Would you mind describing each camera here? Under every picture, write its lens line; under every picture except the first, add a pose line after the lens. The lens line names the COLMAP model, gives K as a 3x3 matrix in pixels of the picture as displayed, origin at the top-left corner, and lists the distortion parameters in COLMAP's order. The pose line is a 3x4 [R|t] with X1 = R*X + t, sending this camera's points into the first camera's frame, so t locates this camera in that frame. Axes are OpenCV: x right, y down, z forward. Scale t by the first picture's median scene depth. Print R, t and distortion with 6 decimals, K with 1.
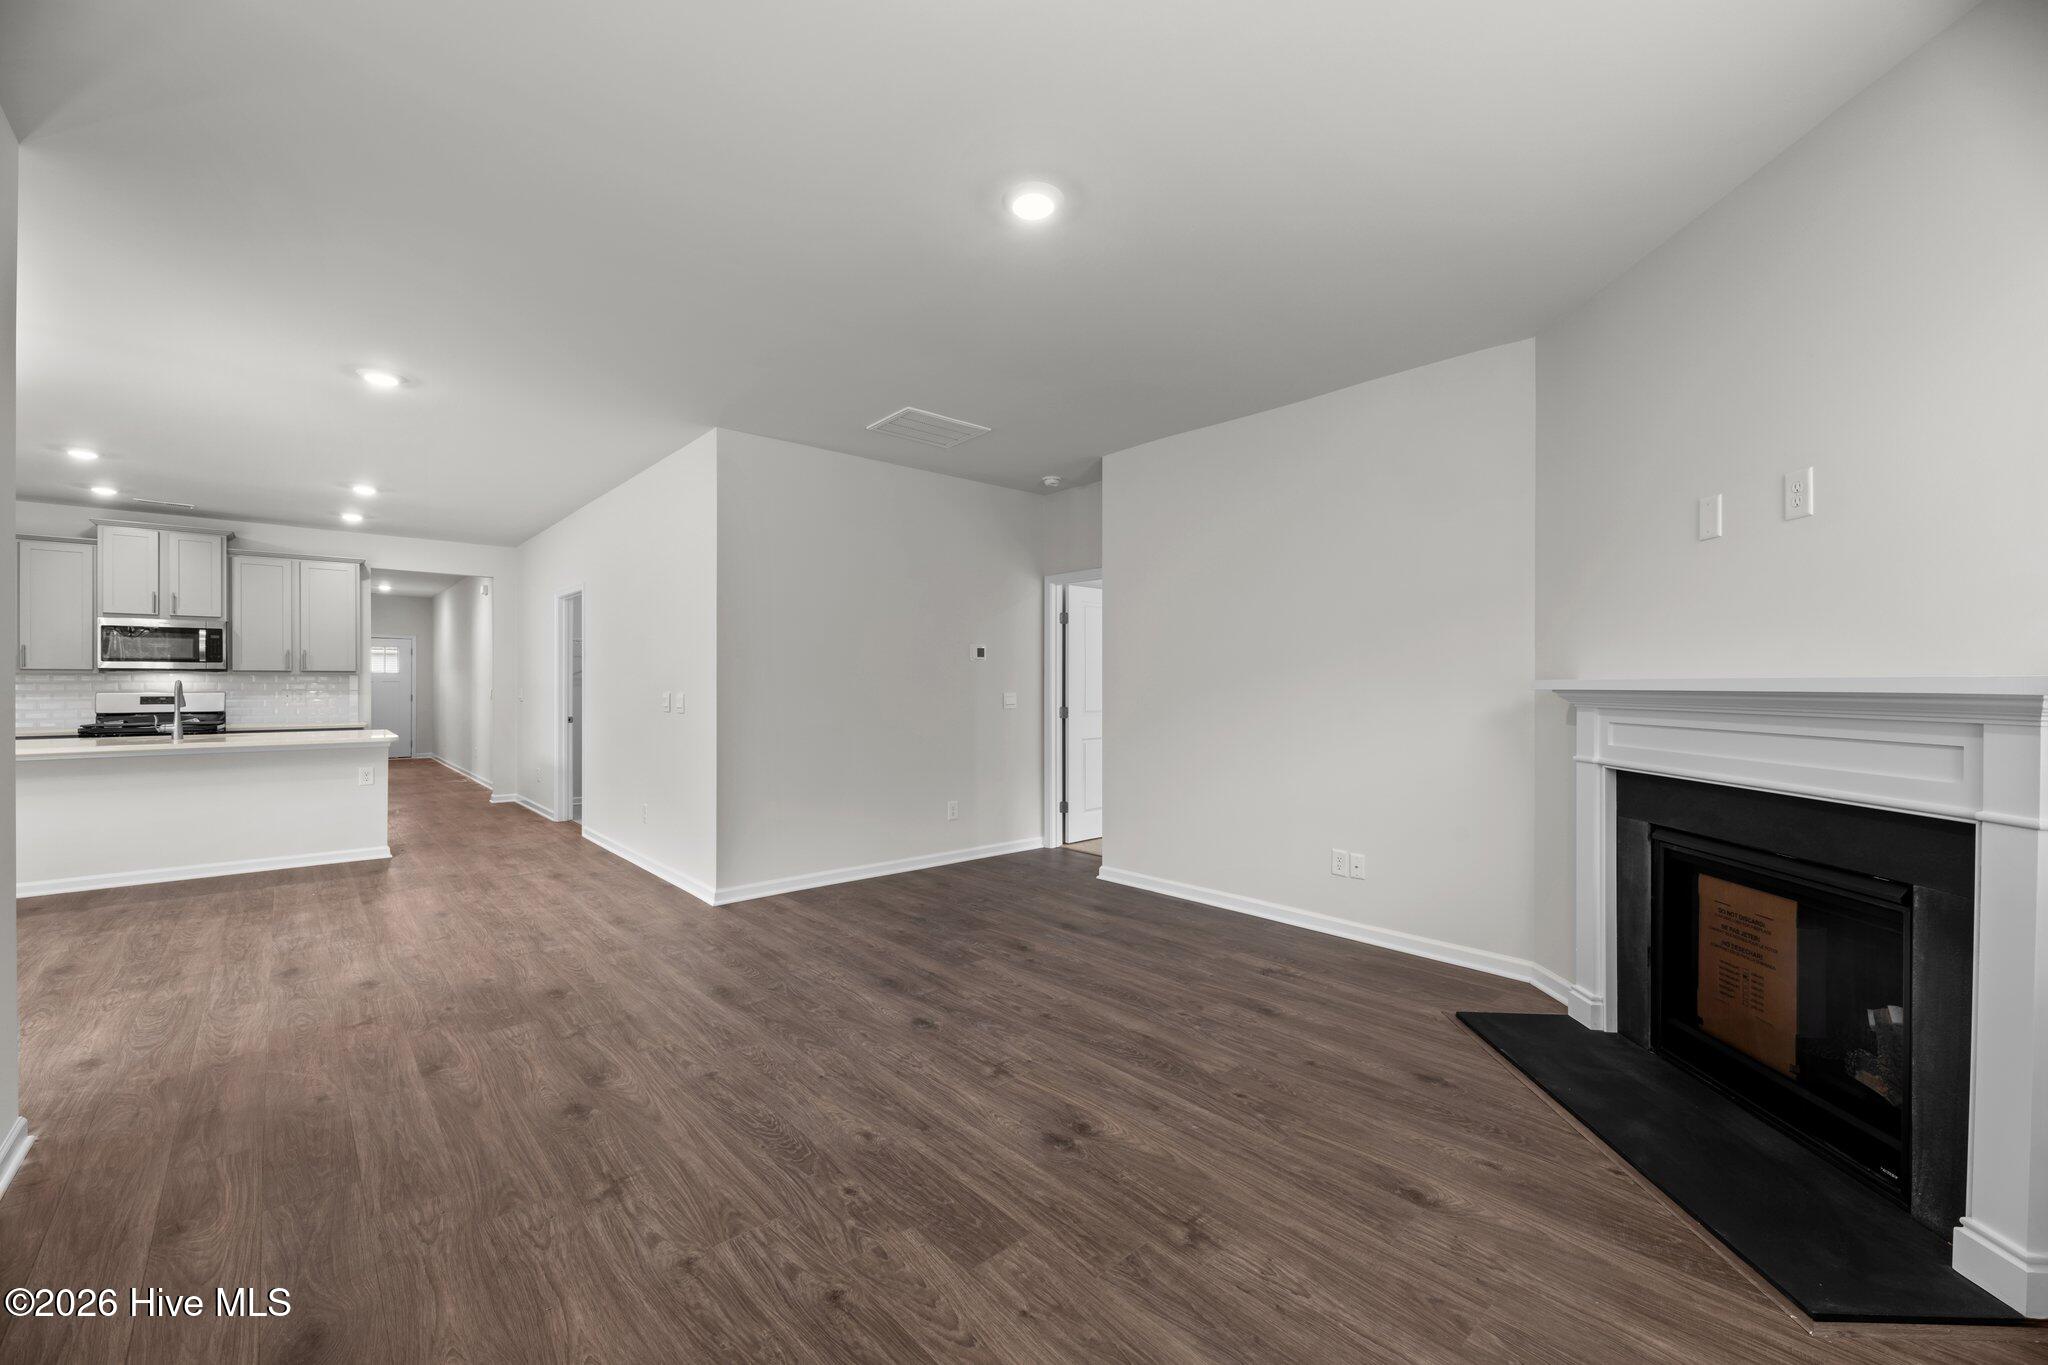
lens RADIAL K [[830.5, 0, 1012.2], [0, 830.5, 674.4], [0, 0, 1]] dist [0.000277, -0.004313]
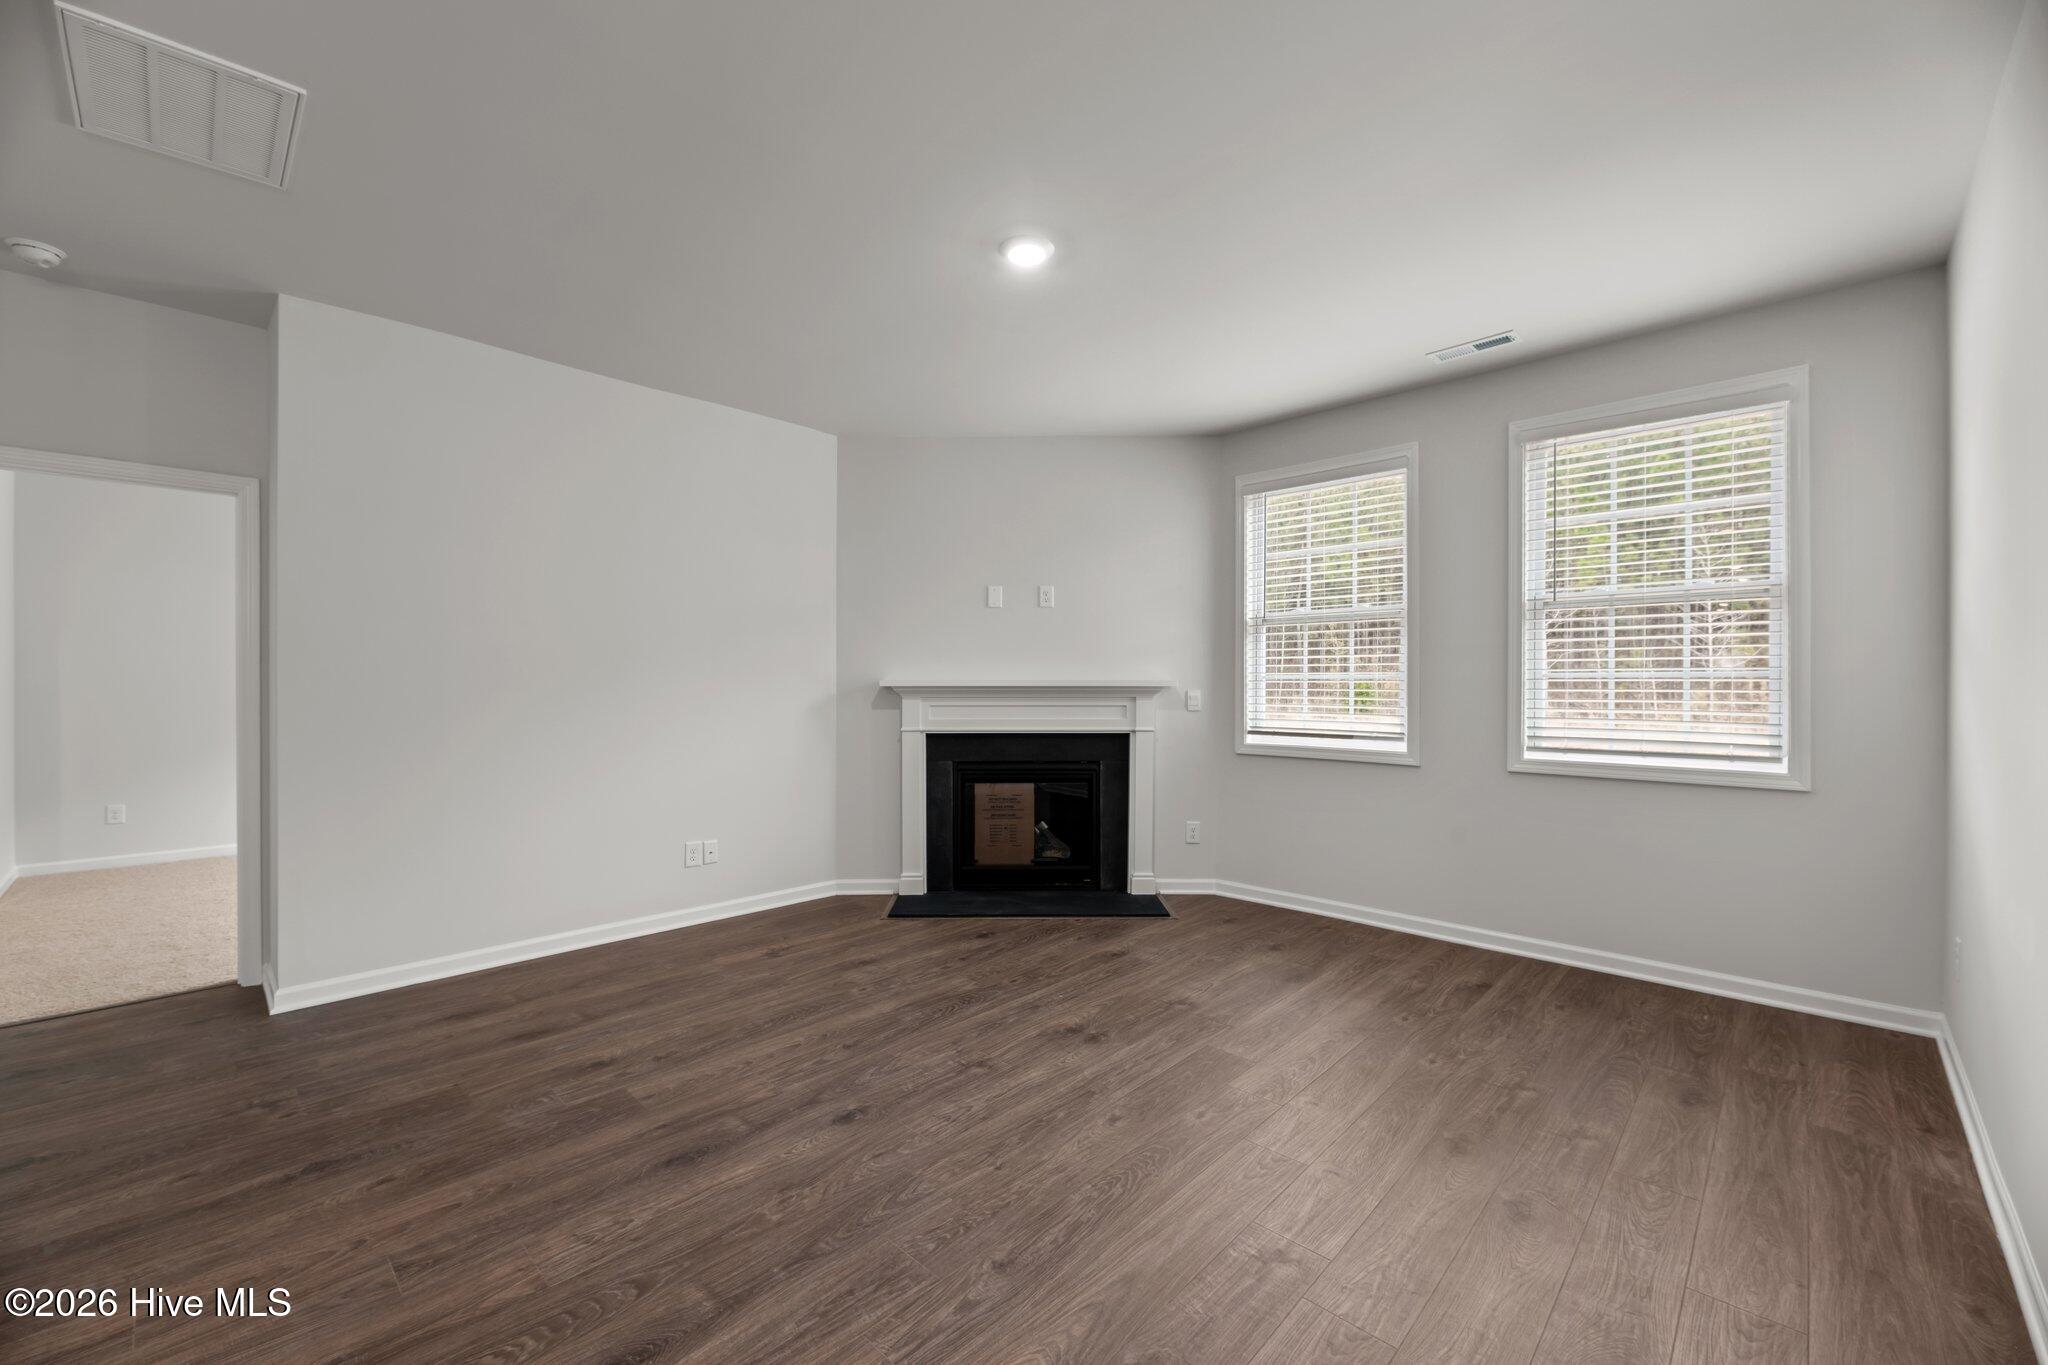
lens RADIAL K [[817.6, 0, 1029.7], [0, 817.6, 674.0], [0, 0, 1]] dist [0.002103, -0.003479]
pose [[-0.088786, 0.010876, 0.995991, -0.985874], [-0.013712, 0.999832, -0.012140, 0.012380], [-0.995956, -0.014735, -0.088622, 1.000487]]
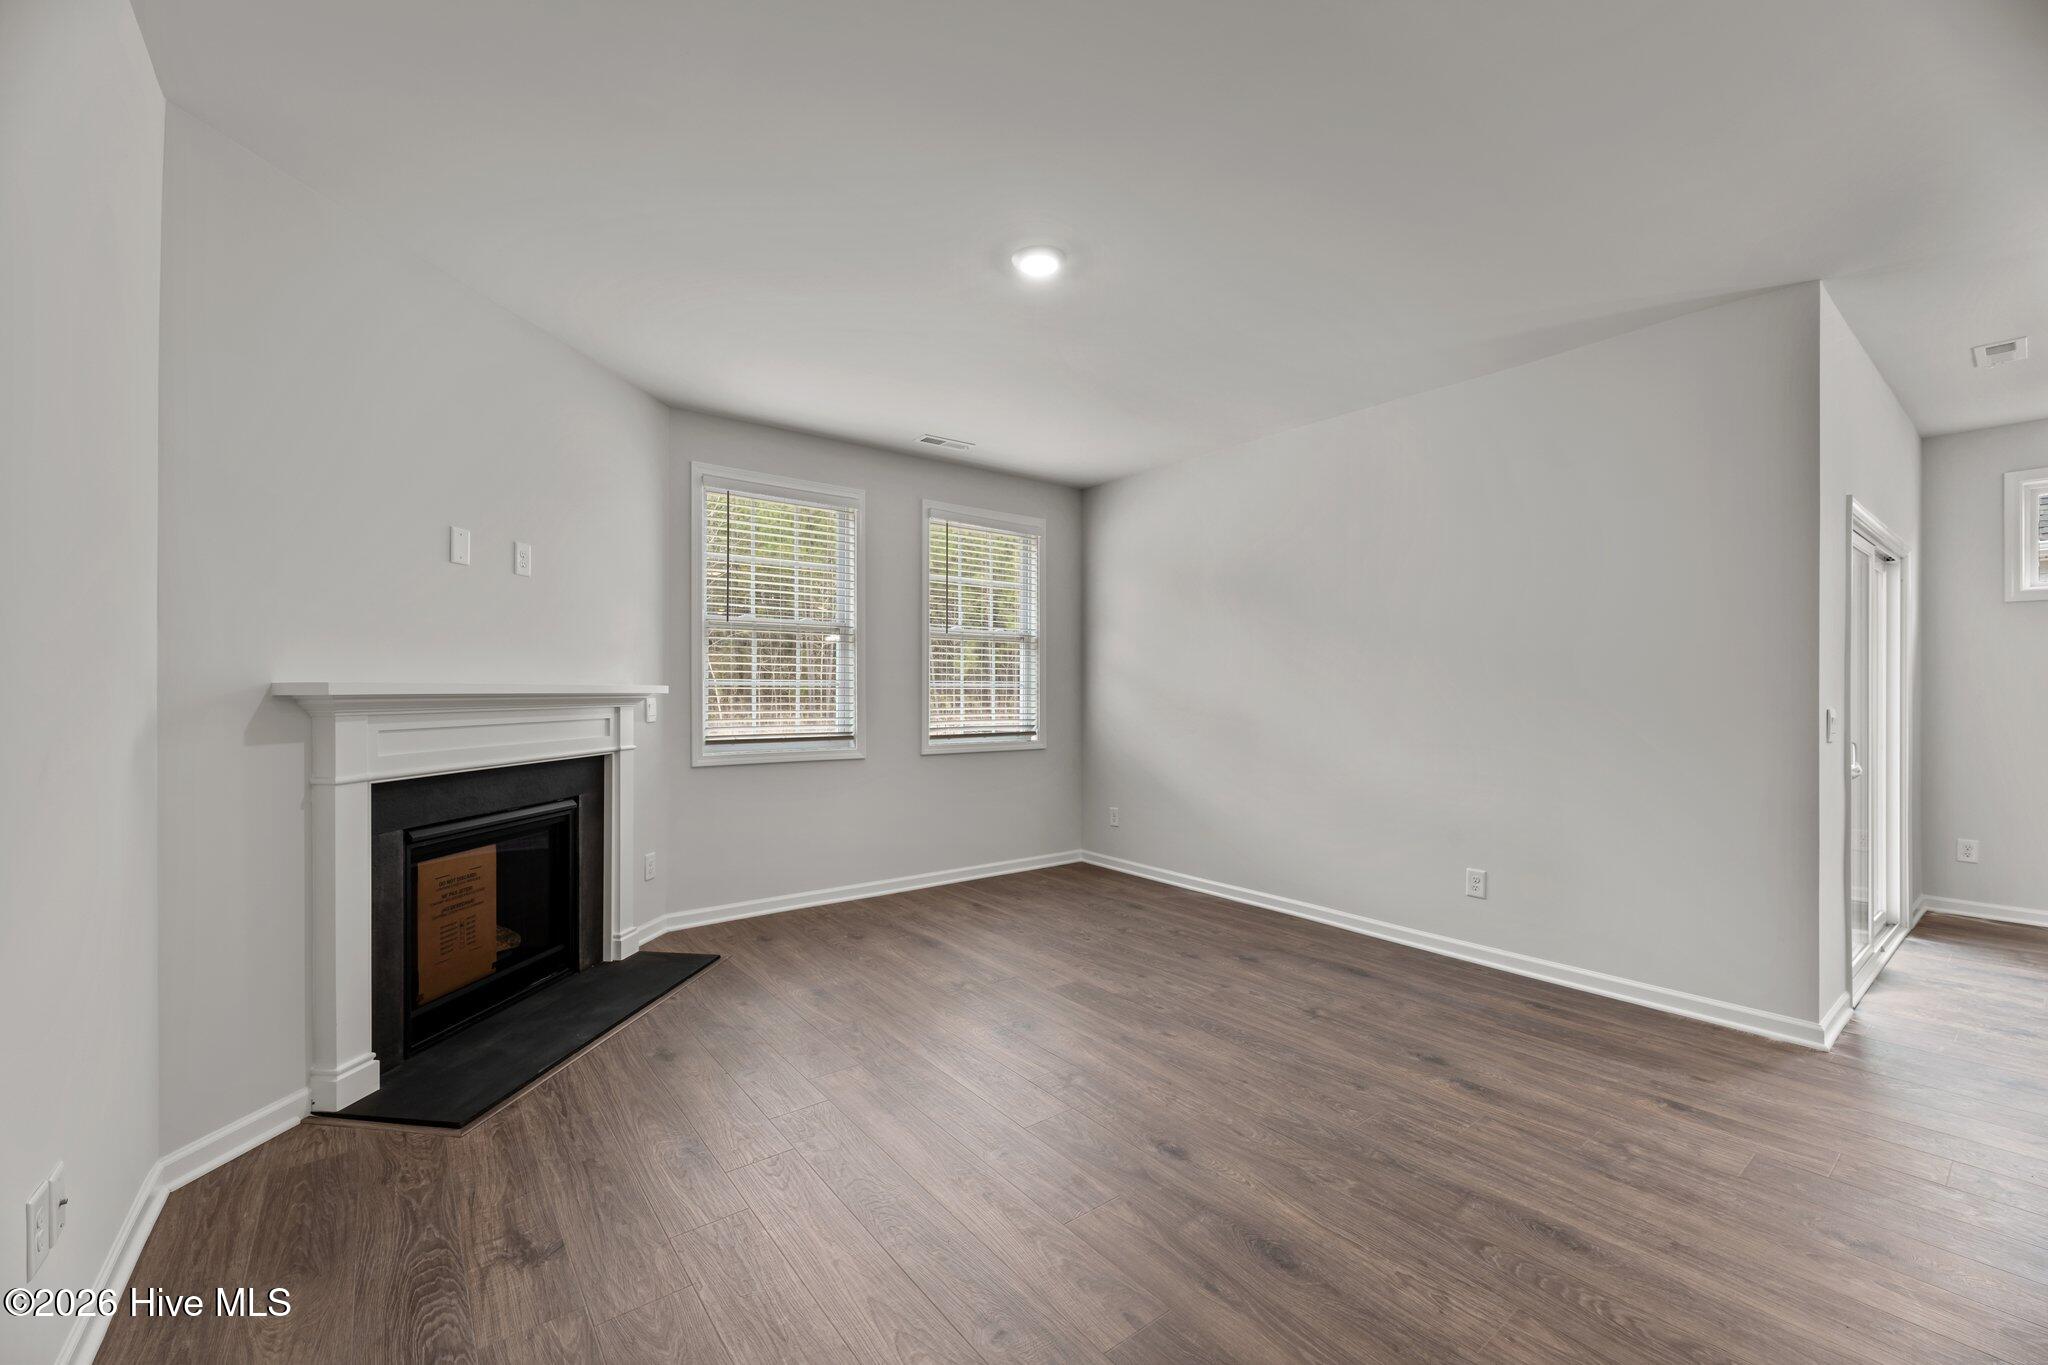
lens RADIAL K [[806.5, 0, 1015.2], [0, 806.5, 678.4], [0, 0, 1]] dist [-0.000229, -0.004186]
pose [[-0.997491, -0.001469, 0.070772, -0.021086], [-0.003540, 0.999569, -0.029151, 0.026129], [-0.070699, -0.029329, -0.997066, 1.915943]]
